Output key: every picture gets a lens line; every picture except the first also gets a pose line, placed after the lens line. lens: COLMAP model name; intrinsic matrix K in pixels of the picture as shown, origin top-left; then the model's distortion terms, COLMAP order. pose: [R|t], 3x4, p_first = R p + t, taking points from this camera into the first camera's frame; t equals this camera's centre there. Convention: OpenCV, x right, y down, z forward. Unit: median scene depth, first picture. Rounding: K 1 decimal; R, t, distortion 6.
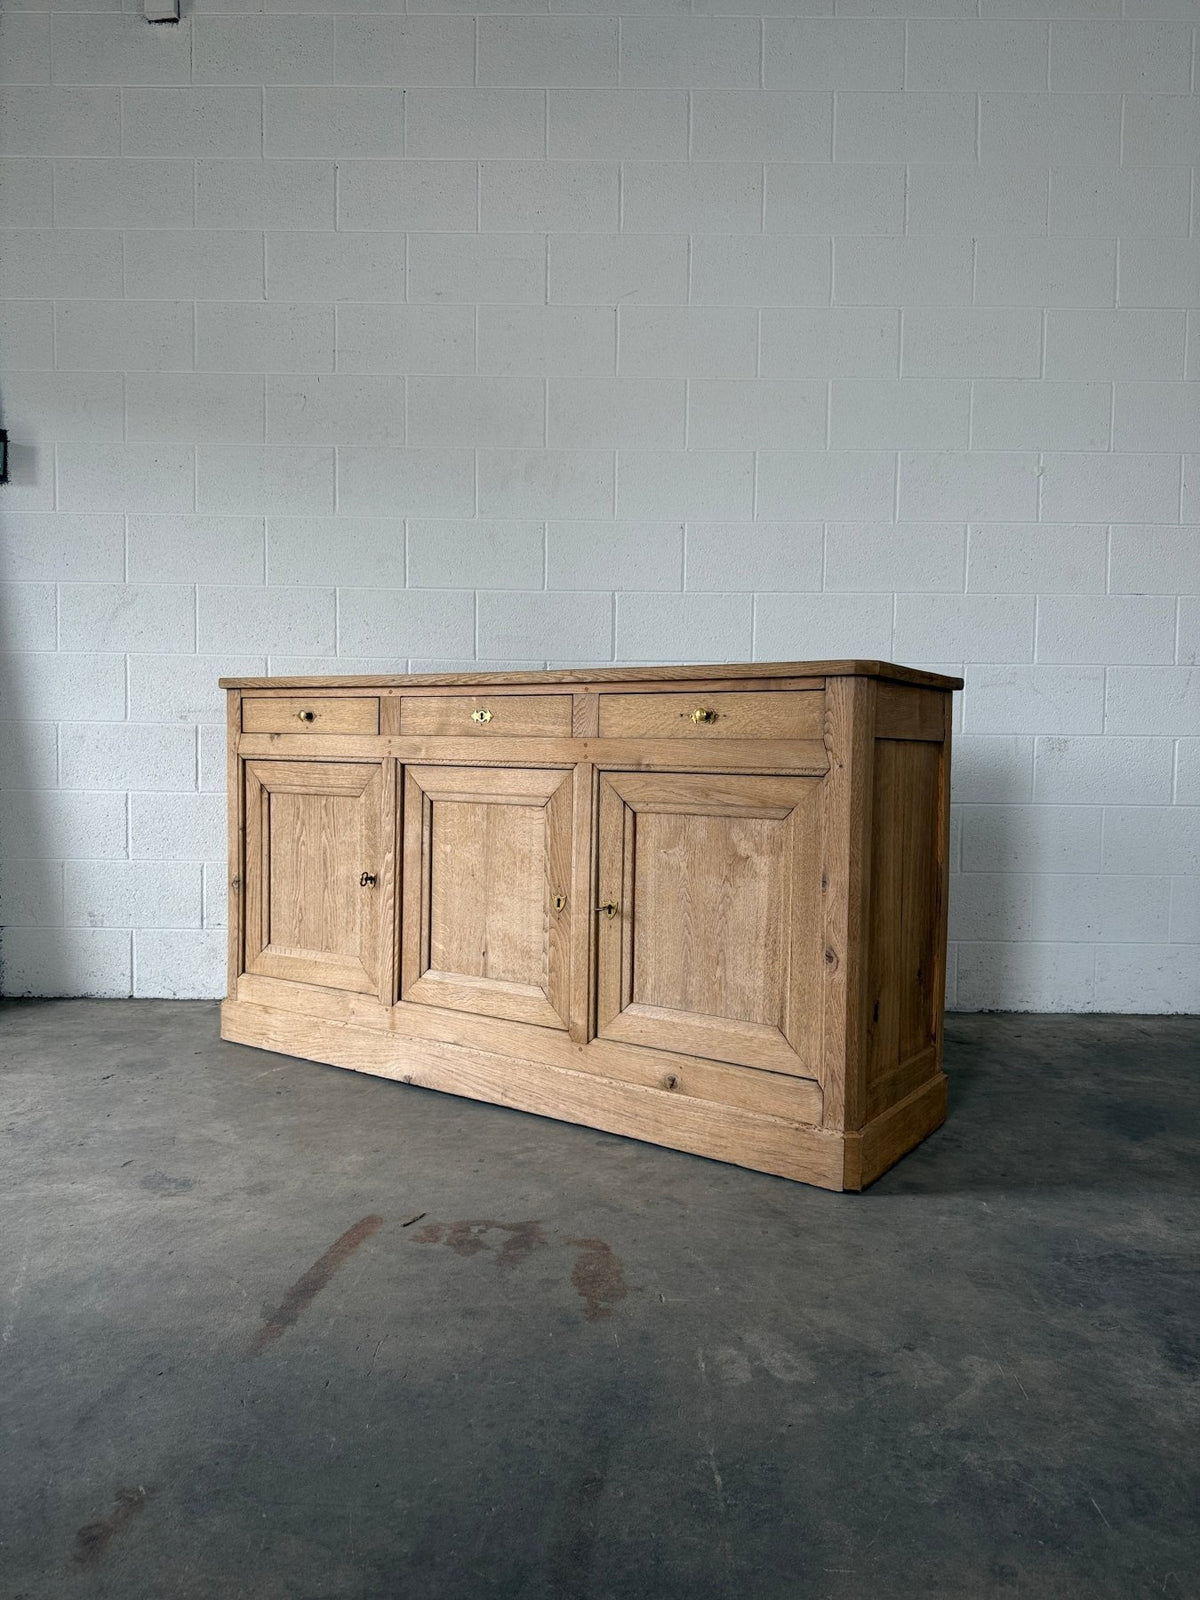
lens RADIAL K [[1141.8, 0, 600.1], [0, 1141.8, 800.0], [0, 0, 1]] dist [0.014993, -0.024987]
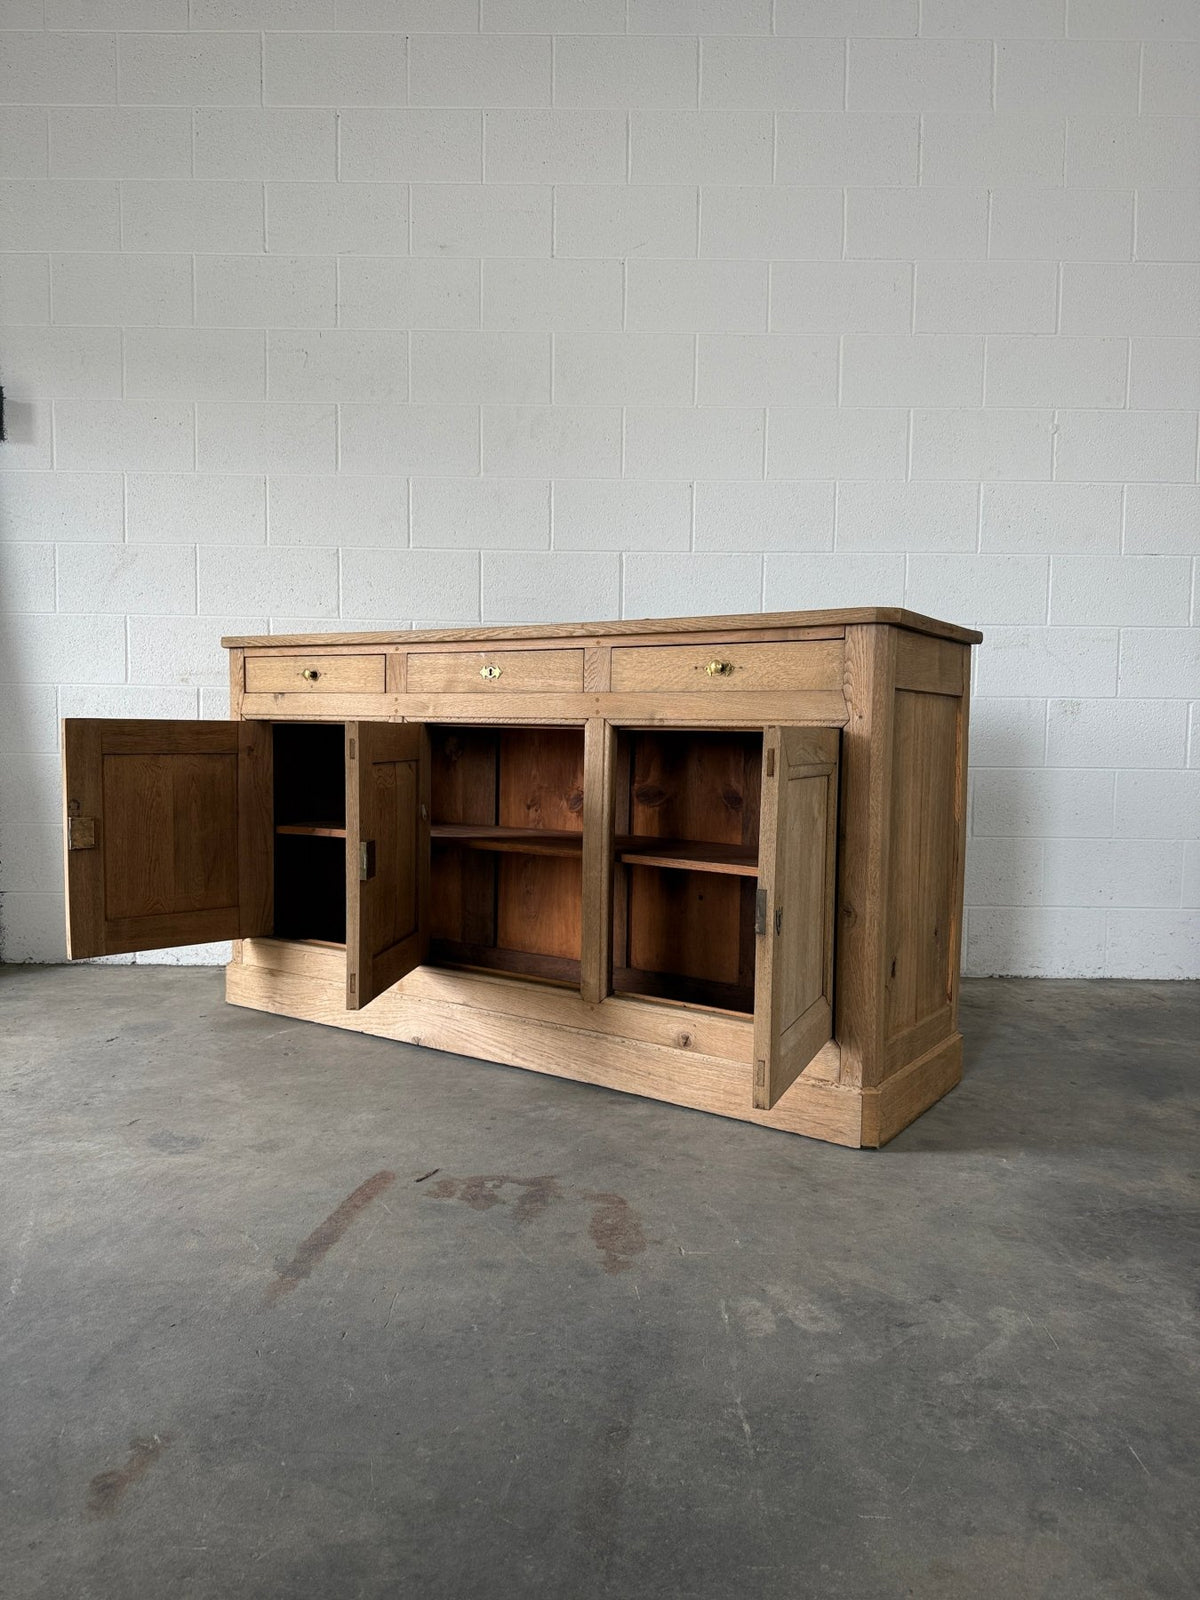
lens RADIAL K [[1141.8, 0, 599.5], [0, 1141.8, 801.2], [0, 0, 1]] dist [0.014993, -0.024987]
pose [[0.999998, -0.000391, 0.002063, -0.013028], [0.000355, 0.999850, 0.017312, 0.022498], [-0.002070, -0.017311, 0.999848, 0.017233]]
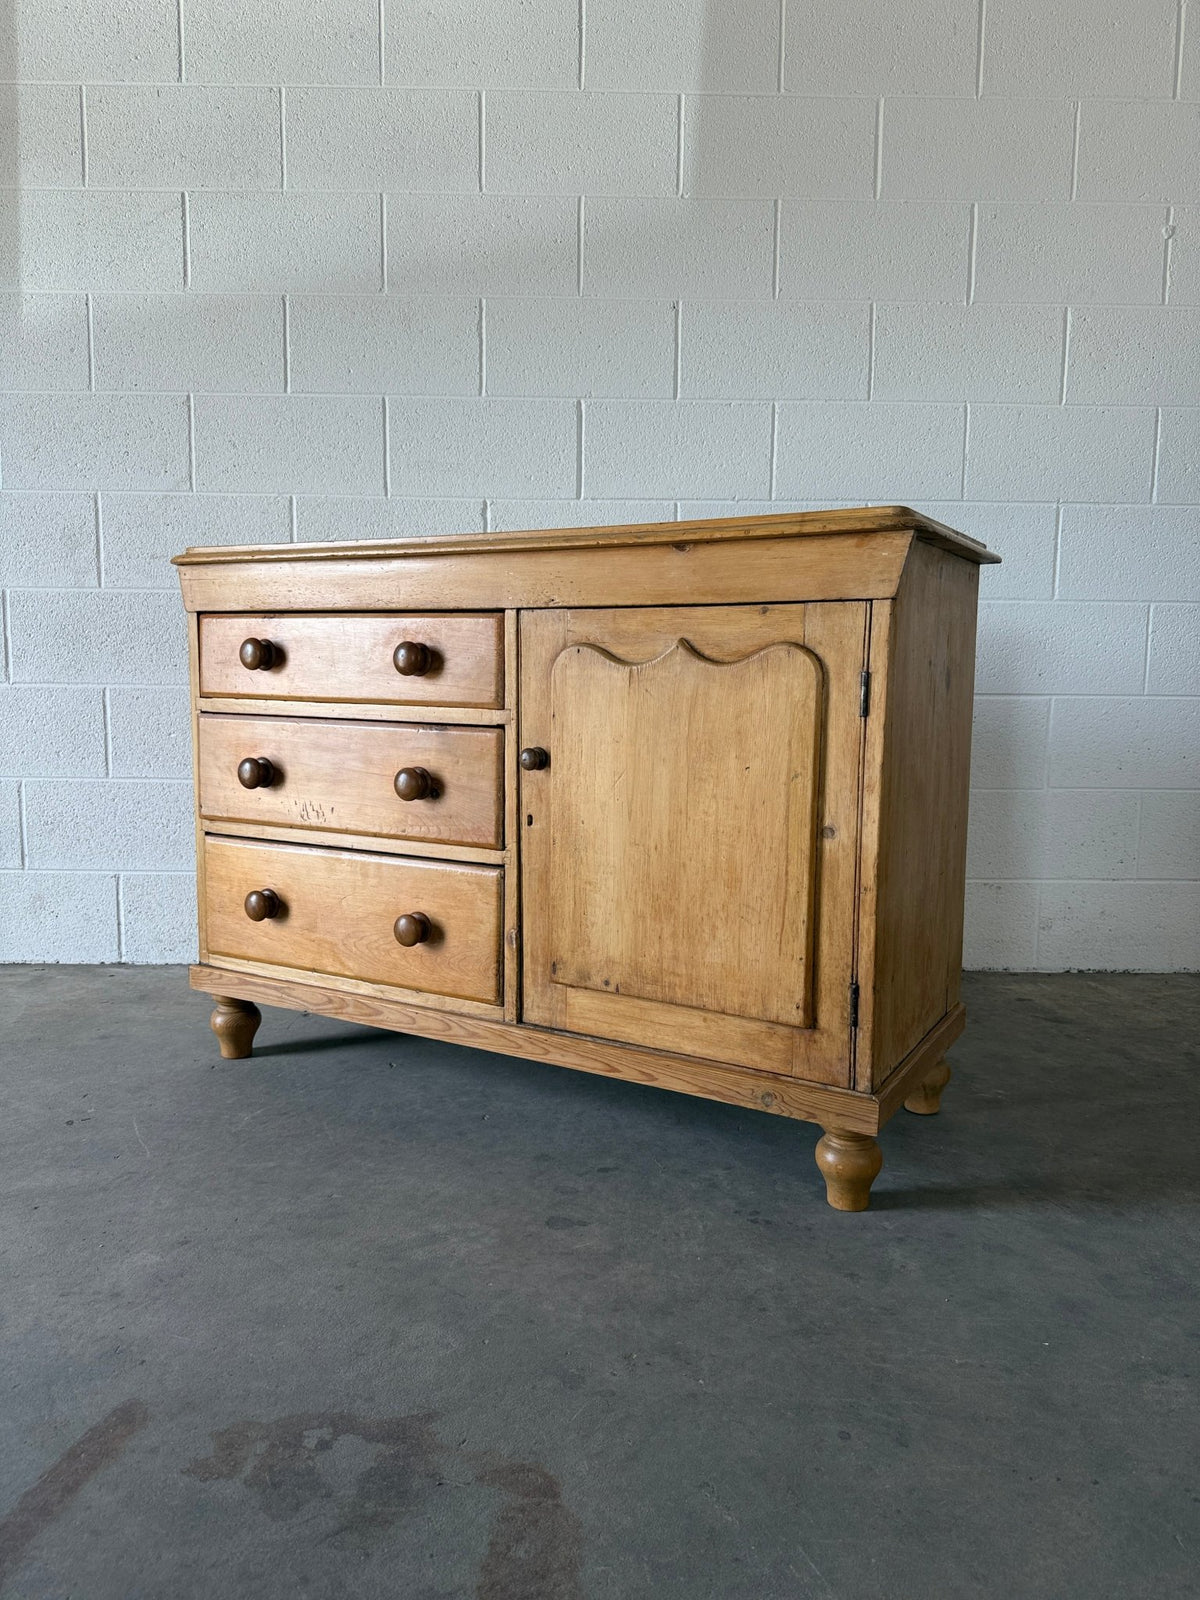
lens RADIAL K [[1141.8, 0, 601.3], [0, 1141.8, 803.6], [0, 0, 1]] dist [0.014993, -0.024987]
pose [[0.999774, -0.004748, 0.020723, 0.014354], [0.003316, 0.997638, 0.068608, 0.031141], [-0.020999, -0.068524, 0.997428, 0.383858]]
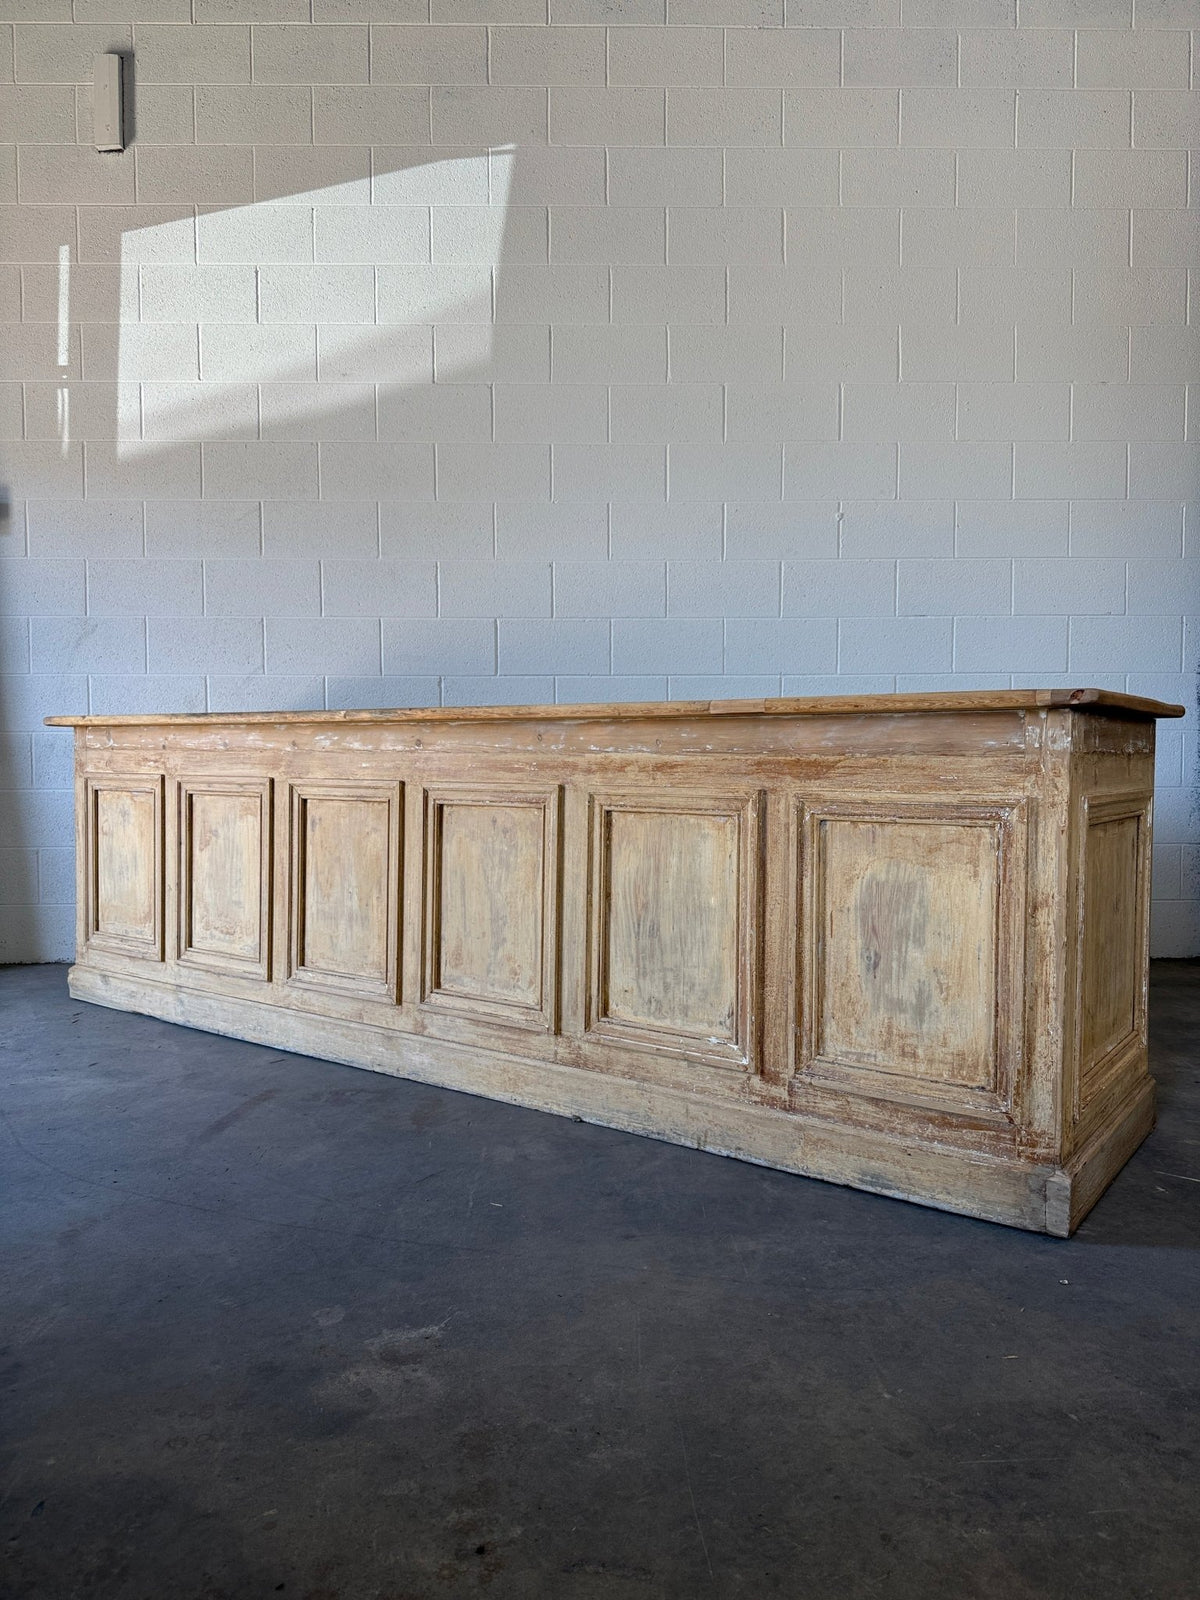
lens RADIAL K [[1141.8, 0, 605.8], [0, 1141.8, 800.4], [0, 0, 1]] dist [0.014993, -0.024987]
pose [[0.999484, -0.016794, 0.027367, 0.136933], [0.016867, 0.999855, -0.002407, 0.023230], [-0.027323, 0.002867, 0.999623, -0.314770]]
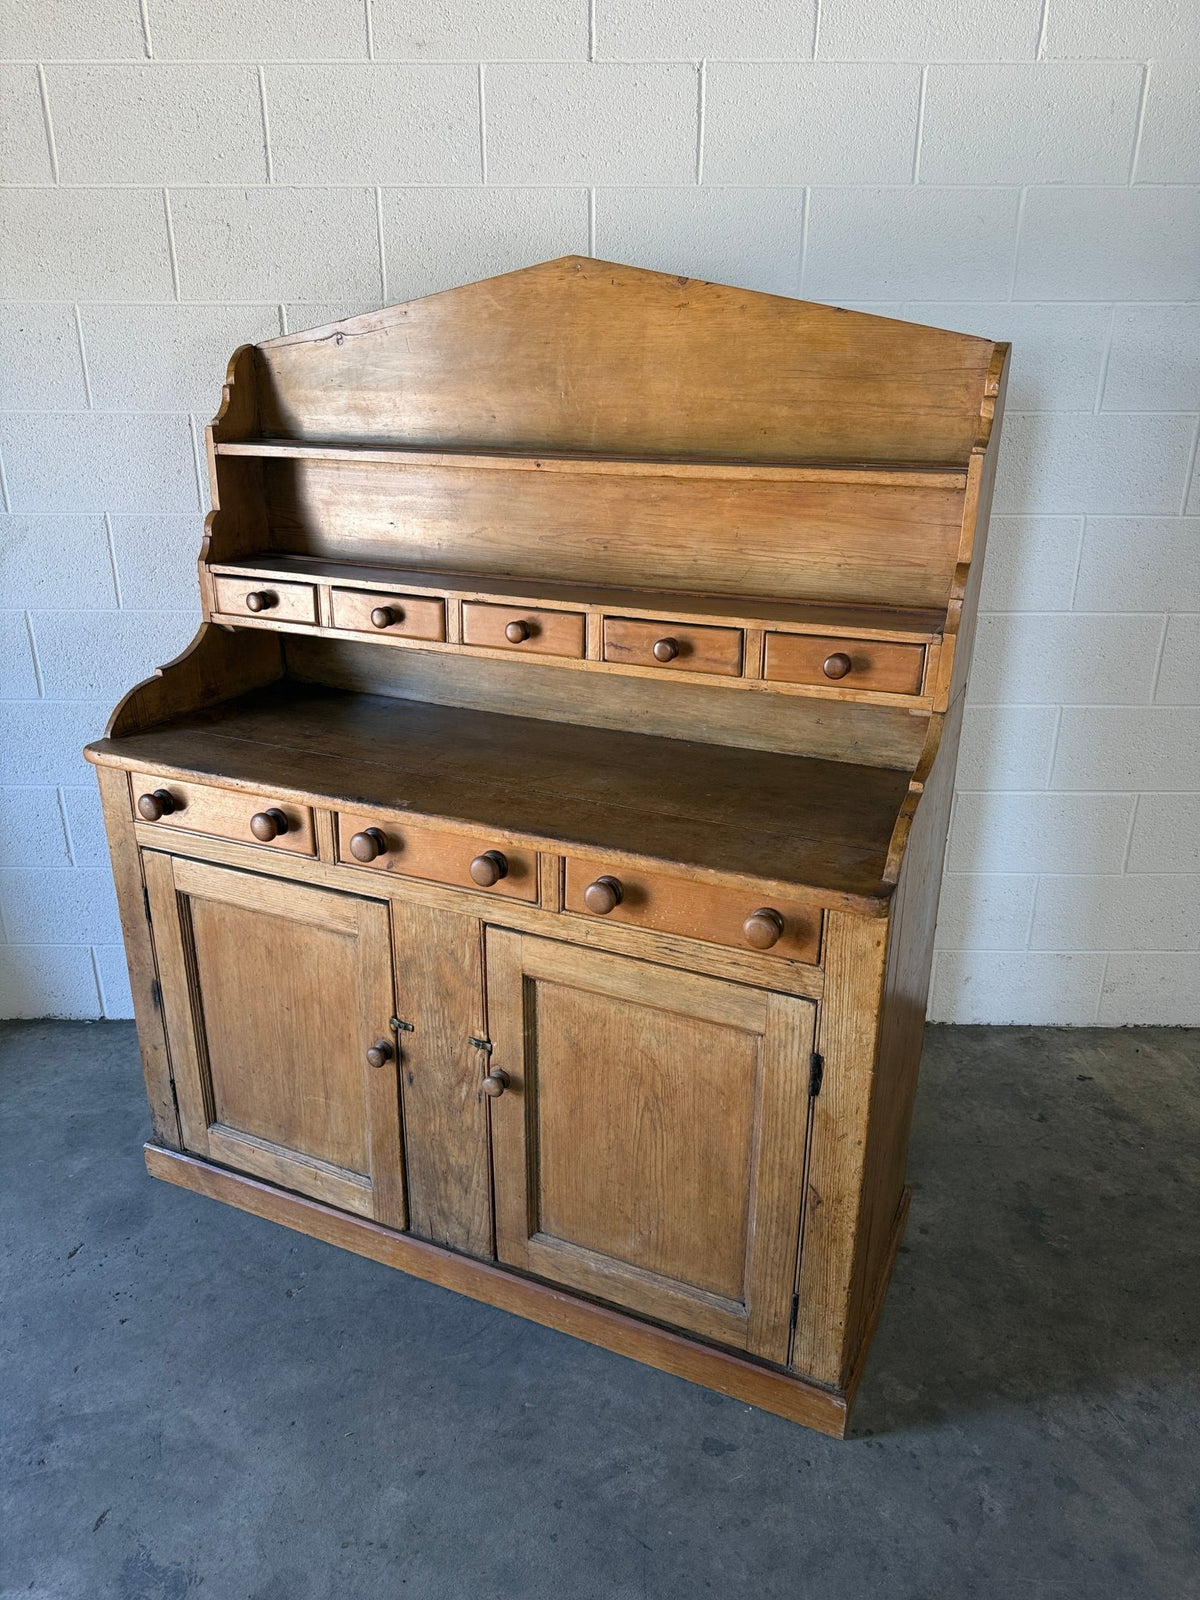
lens RADIAL K [[1141.8, 0, 602.5], [0, 1141.8, 800.1], [0, 0, 1]] dist [0.014993, -0.024987]
pose [[0.999929, -0.011314, -0.003629, -0.061826], [0.011881, 0.949823, 0.312564, -0.349497], [-0.000089, -0.312585, 0.949890, 0.387201]]
